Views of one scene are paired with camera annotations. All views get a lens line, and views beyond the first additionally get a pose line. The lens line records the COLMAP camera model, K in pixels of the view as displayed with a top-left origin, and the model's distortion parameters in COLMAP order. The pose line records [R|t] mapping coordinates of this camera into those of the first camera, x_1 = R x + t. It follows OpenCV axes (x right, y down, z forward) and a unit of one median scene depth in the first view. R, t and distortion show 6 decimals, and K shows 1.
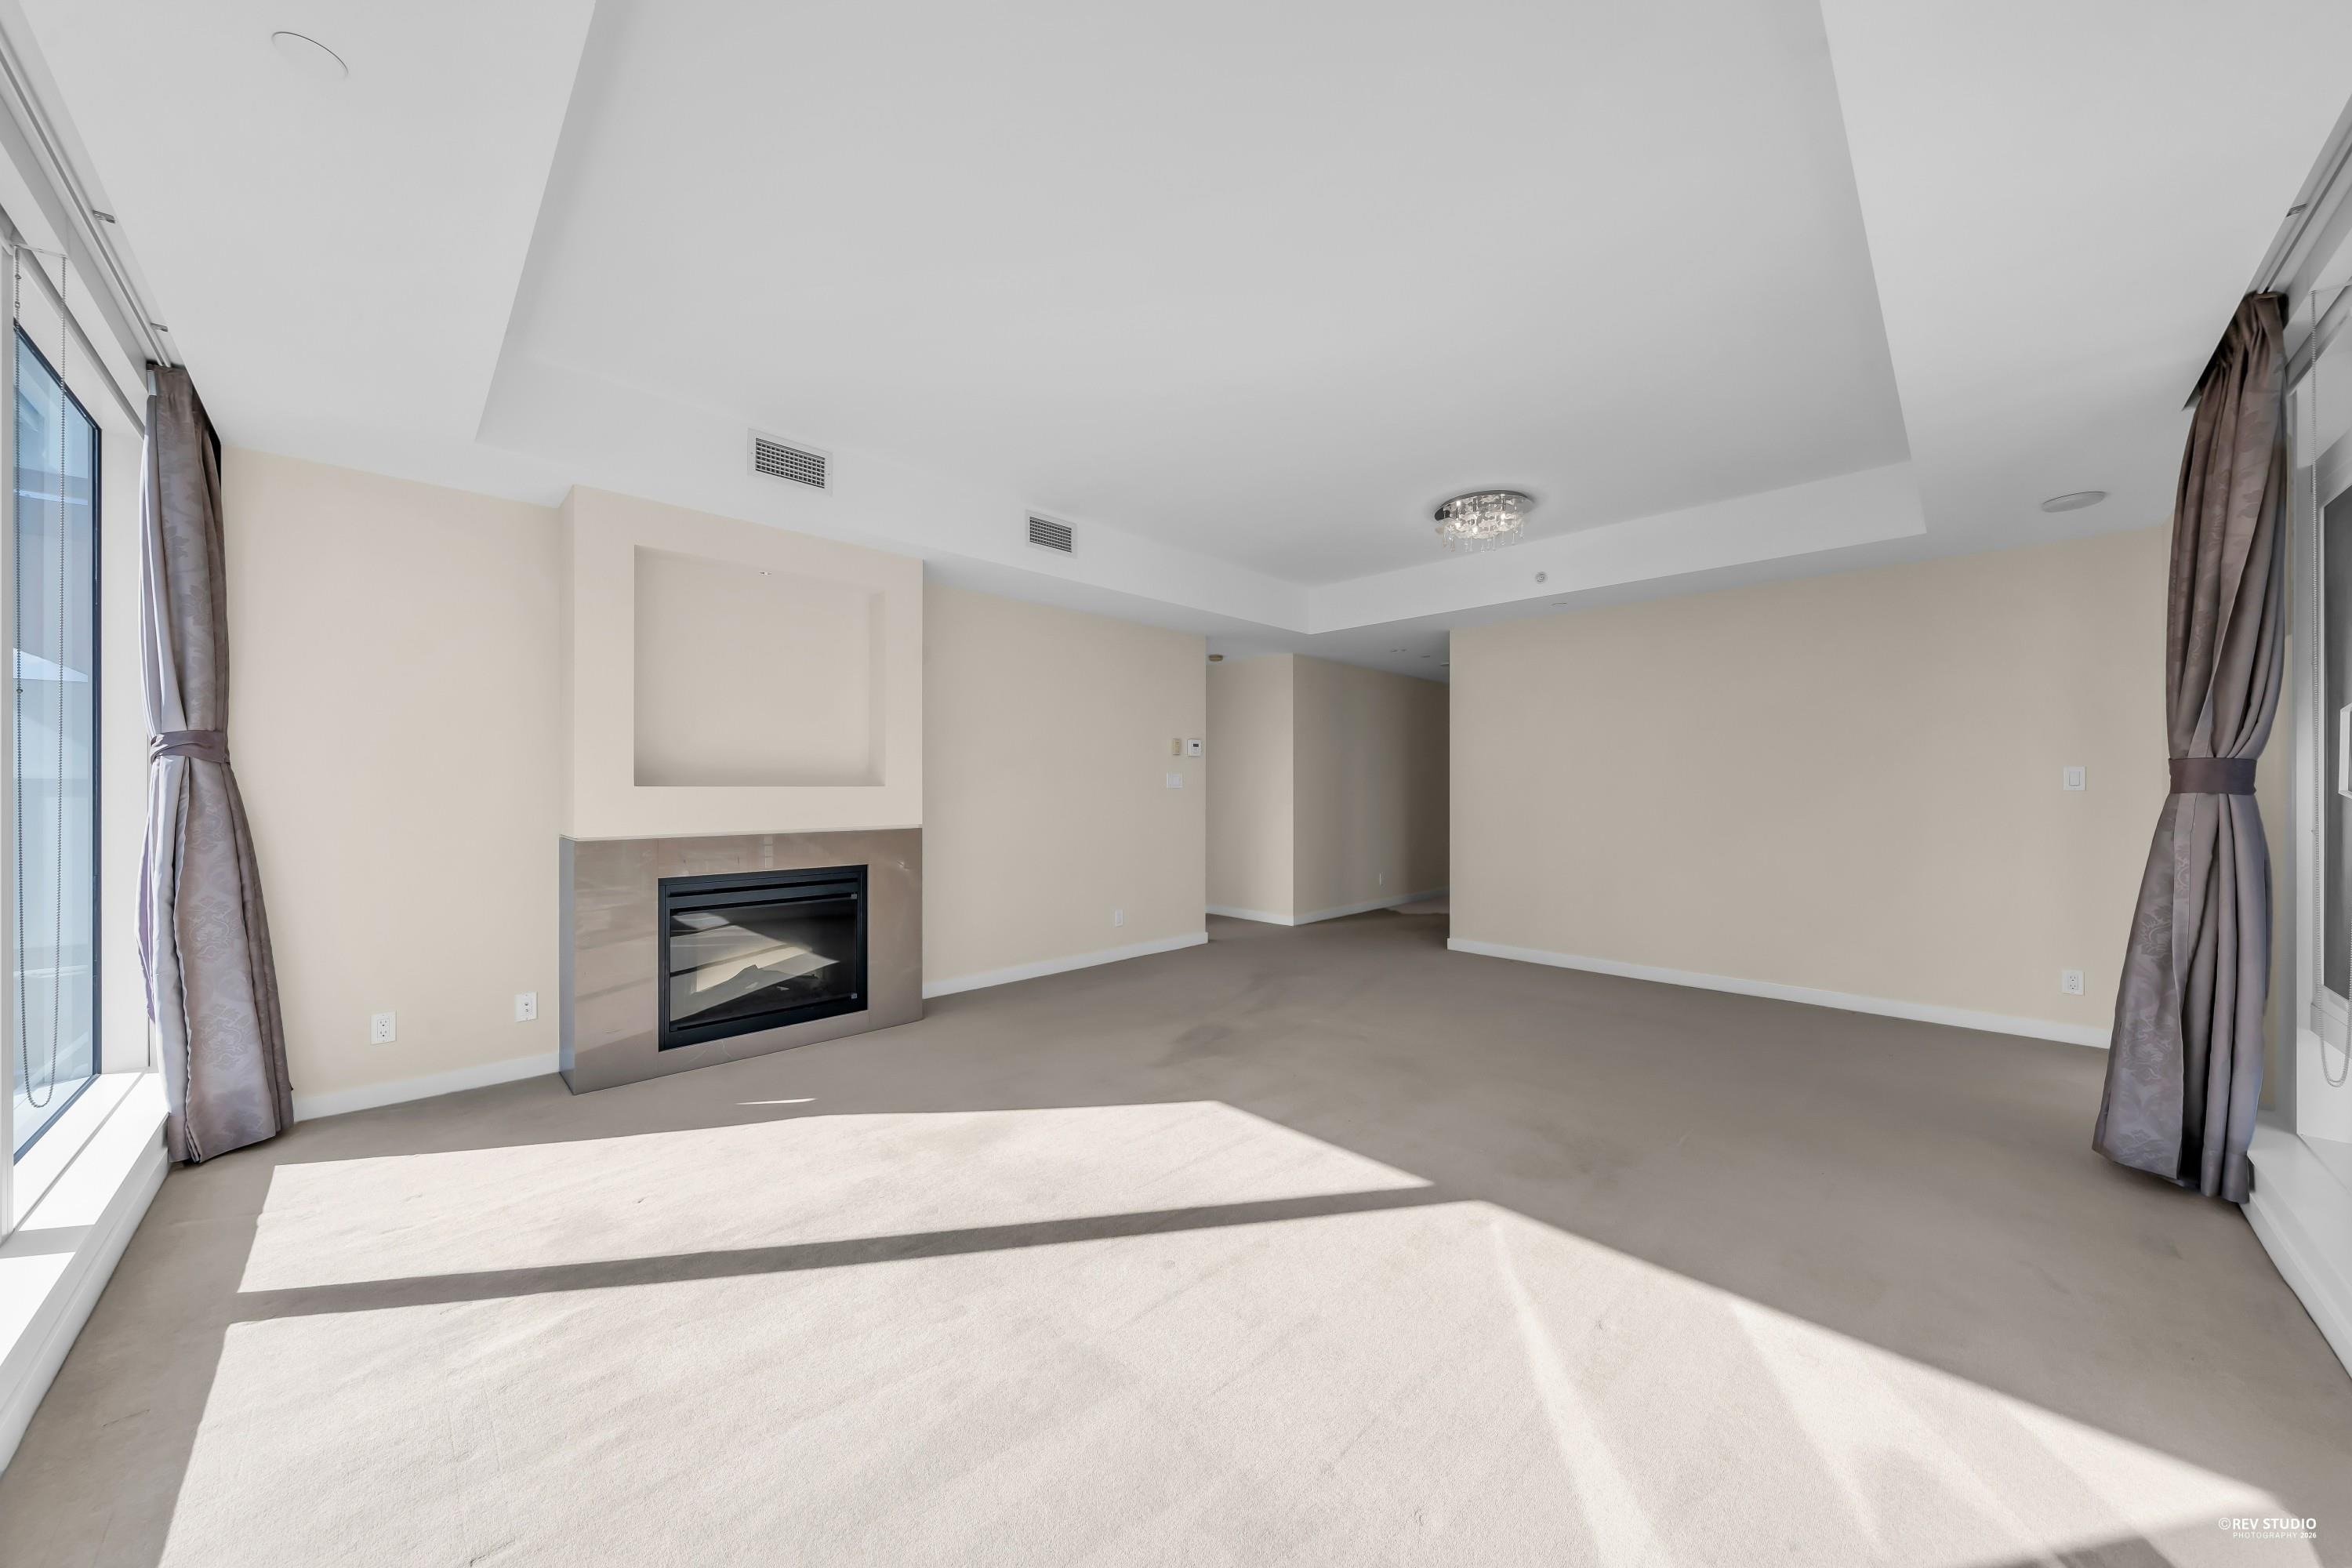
lens RADIAL K [[810.1, 0, 1180.8], [0, 810.1, 788.8], [0, 0, 1]] dist [-0.000625, -0.000061]
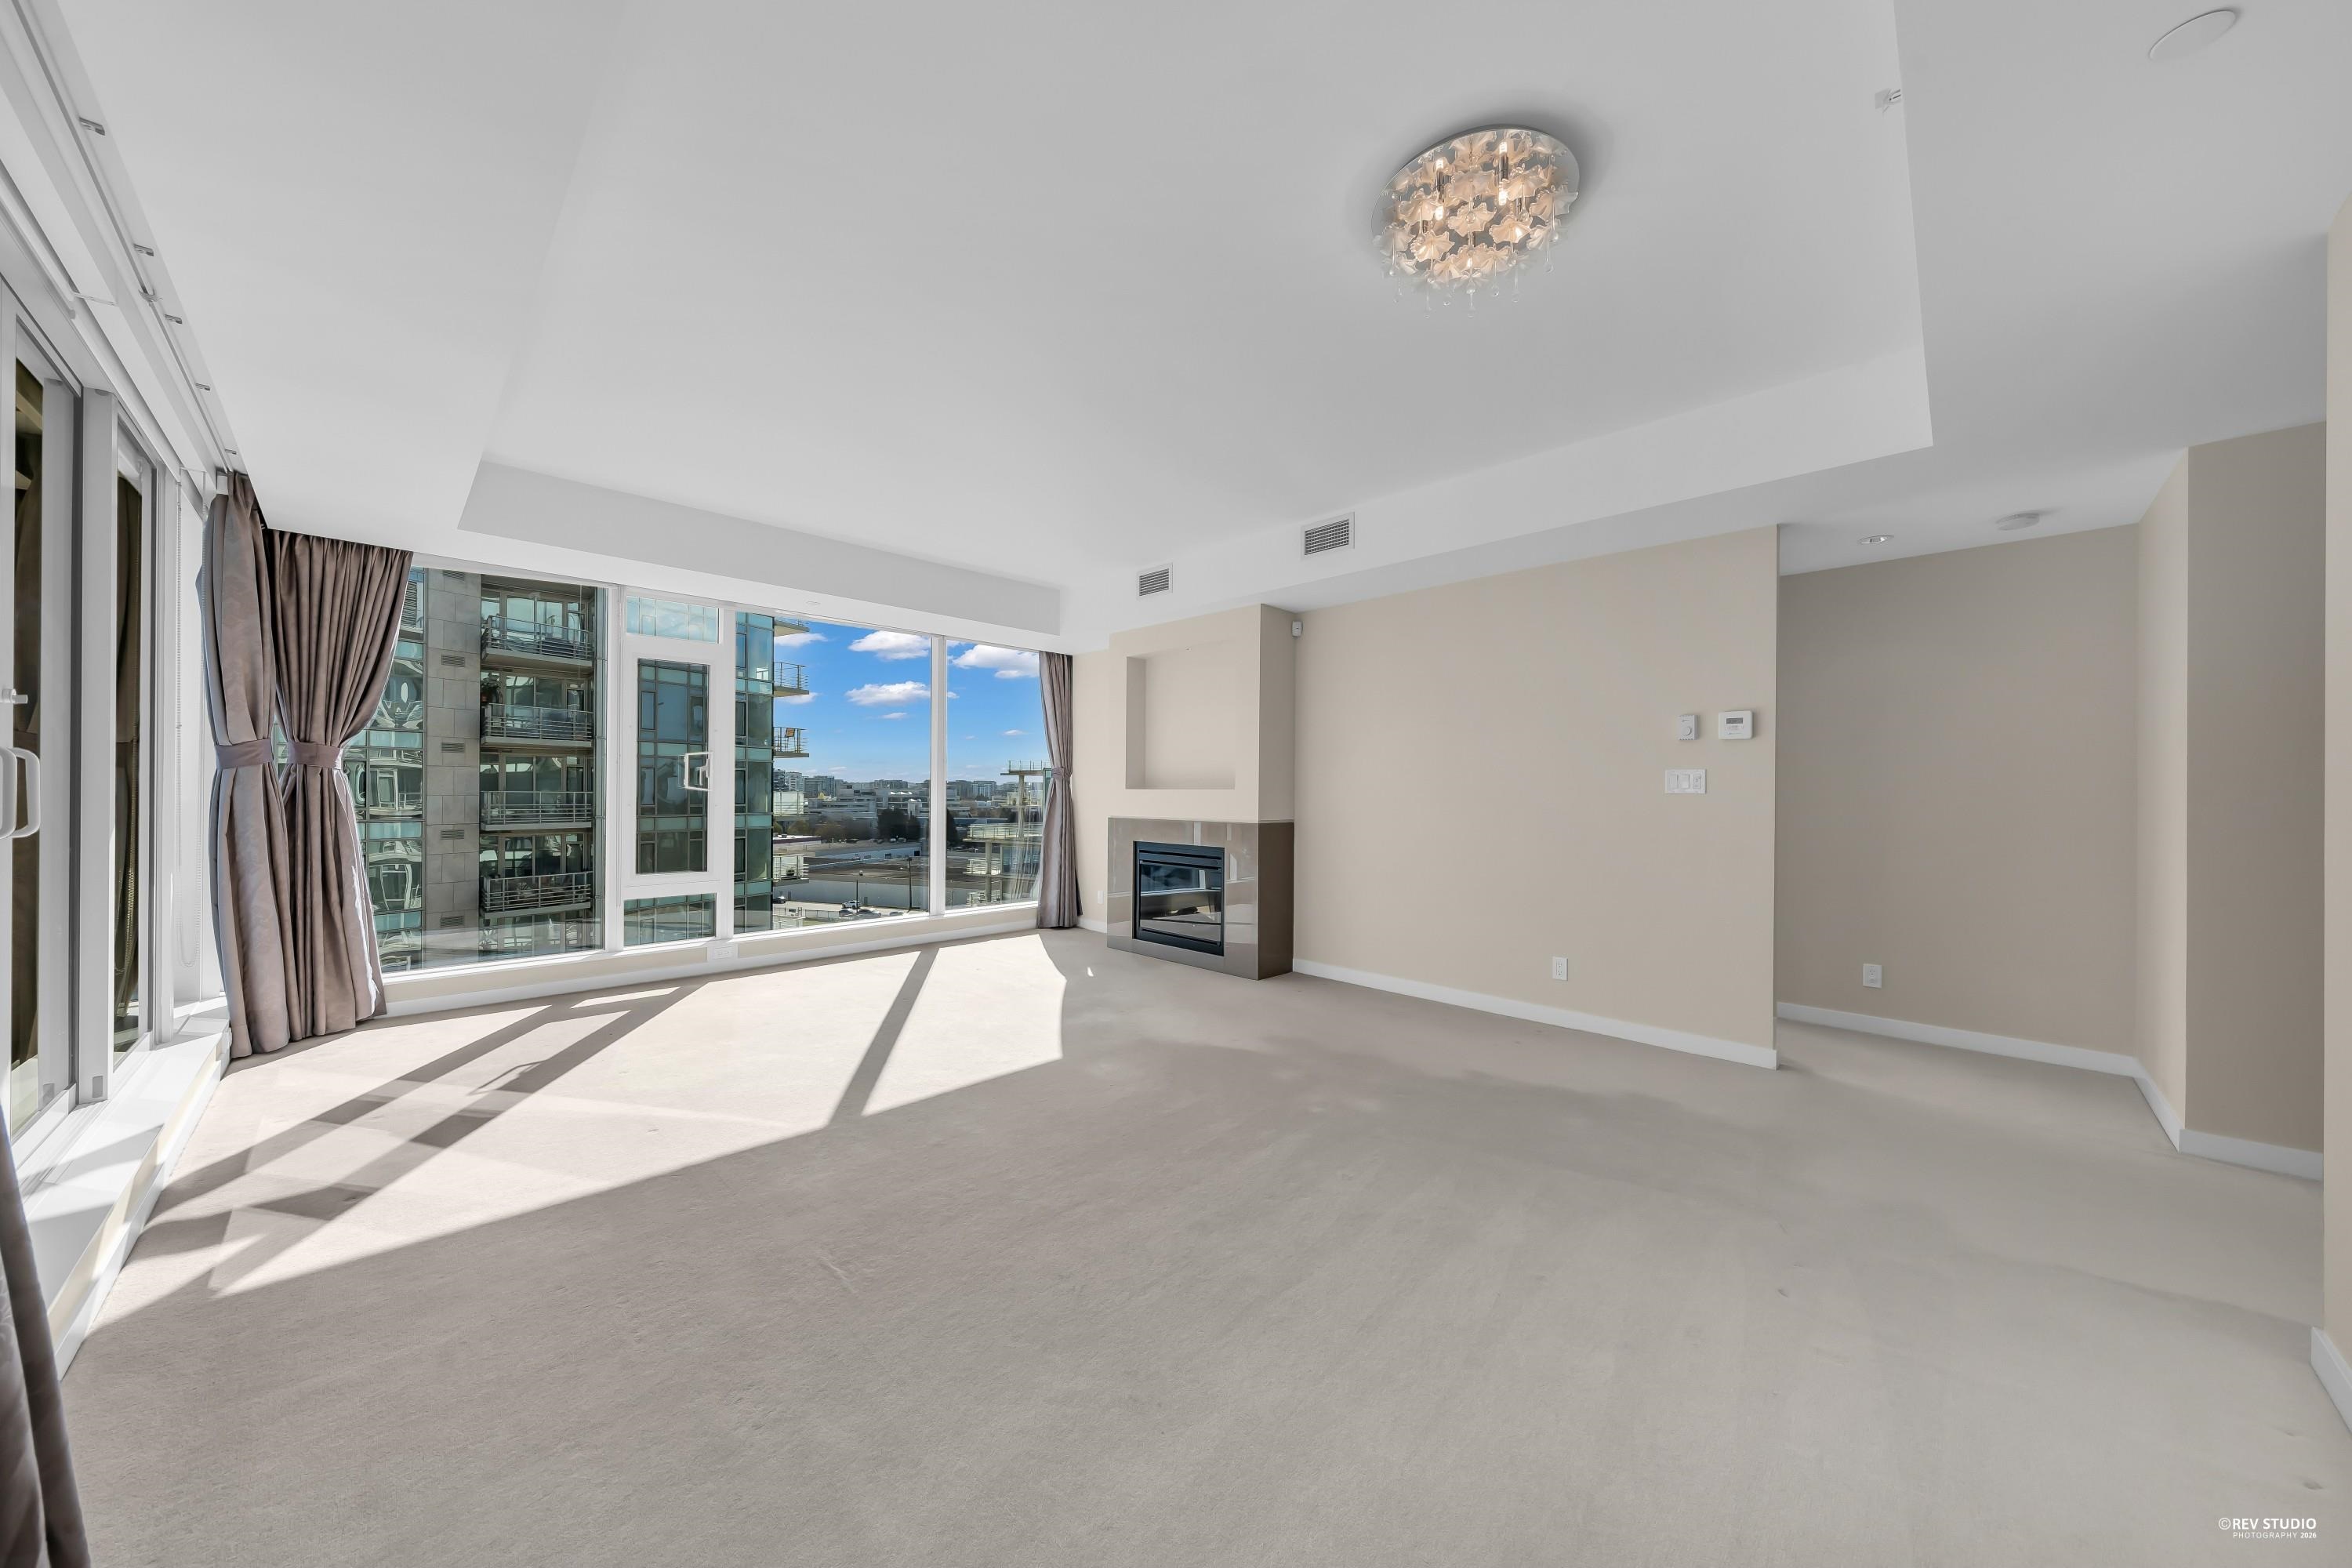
lens RADIAL K [[810.1, 0, 1180.8], [0, 810.1, 788.8], [0, 0, 1]] dist [-0.000625, -0.000061]
pose [[0.001088, -0.004103, -0.999991, 0.635010], [-0.010396, 0.999937, -0.004114, 0.002557], [0.999945, 0.010400, 0.001045, 0.632111]]
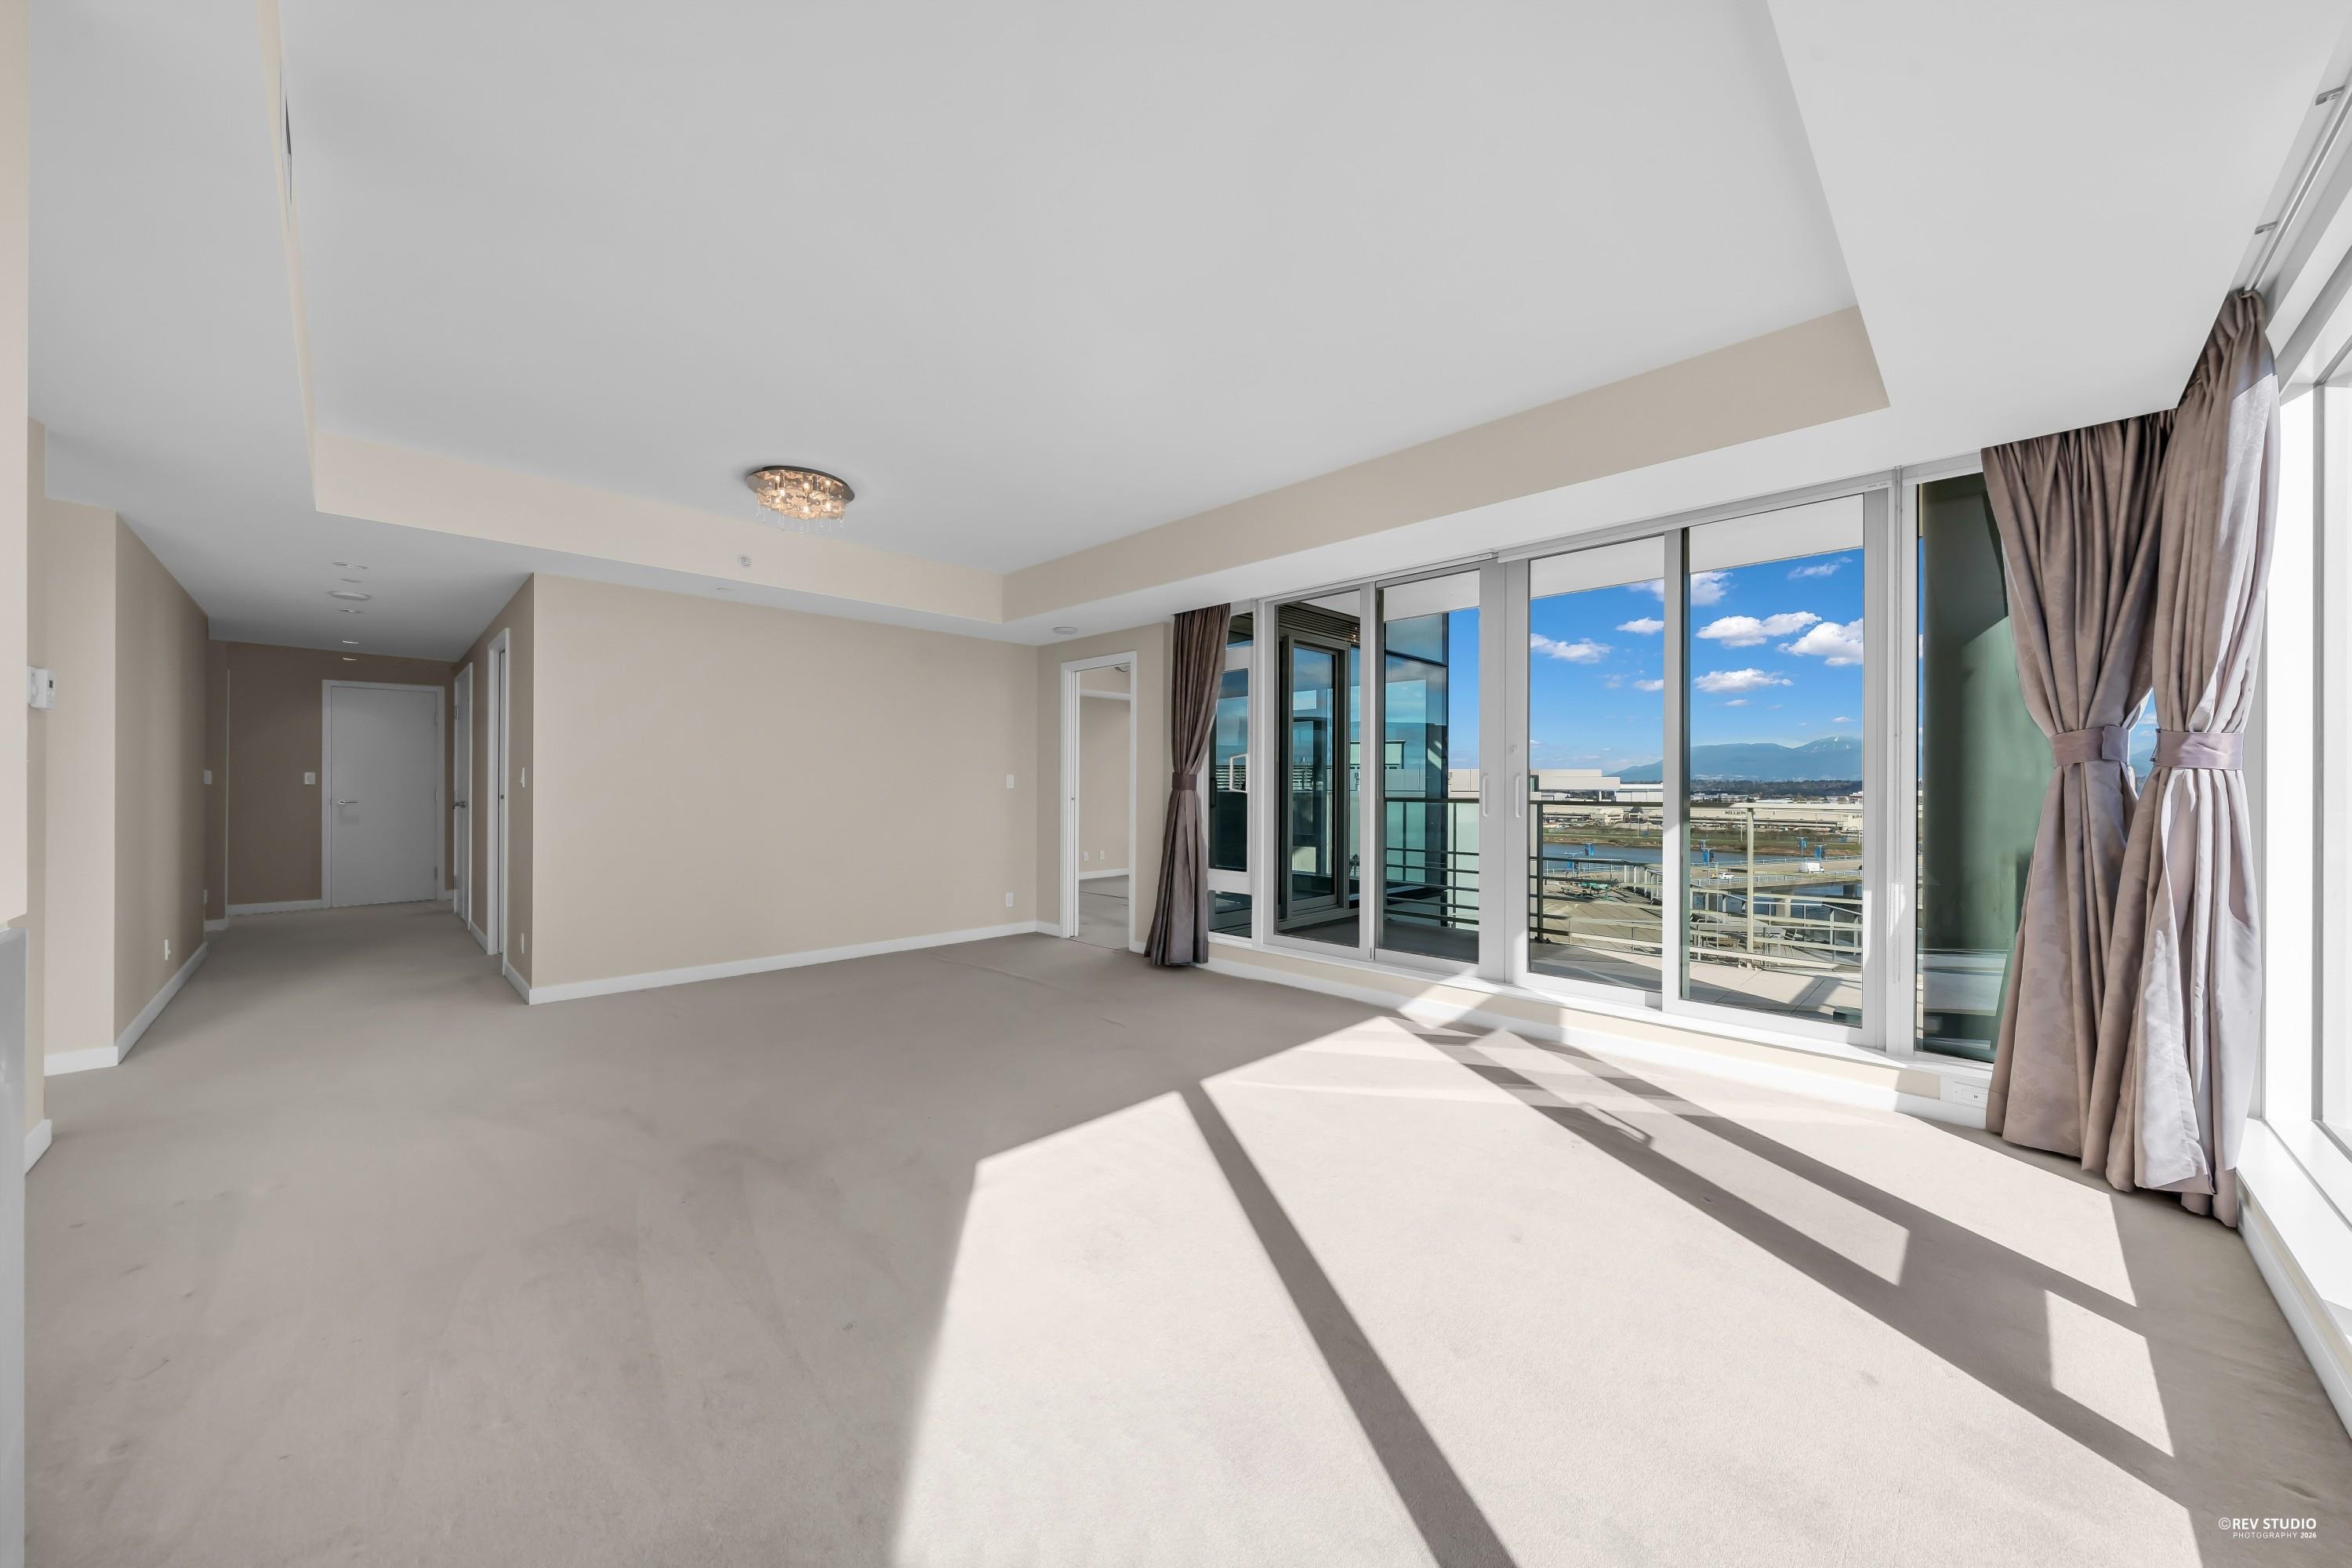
lens RADIAL K [[810.1, 0, 1180.8], [0, 810.1, 788.8], [0, 0, 1]] dist [-0.000625, -0.000061]
pose [[-0.003196, -0.001306, 0.999994, -0.429570], [-0.000744, 0.999999, 0.001304, 0.000615], [-0.999995, -0.000740, -0.003197, 0.433256]]
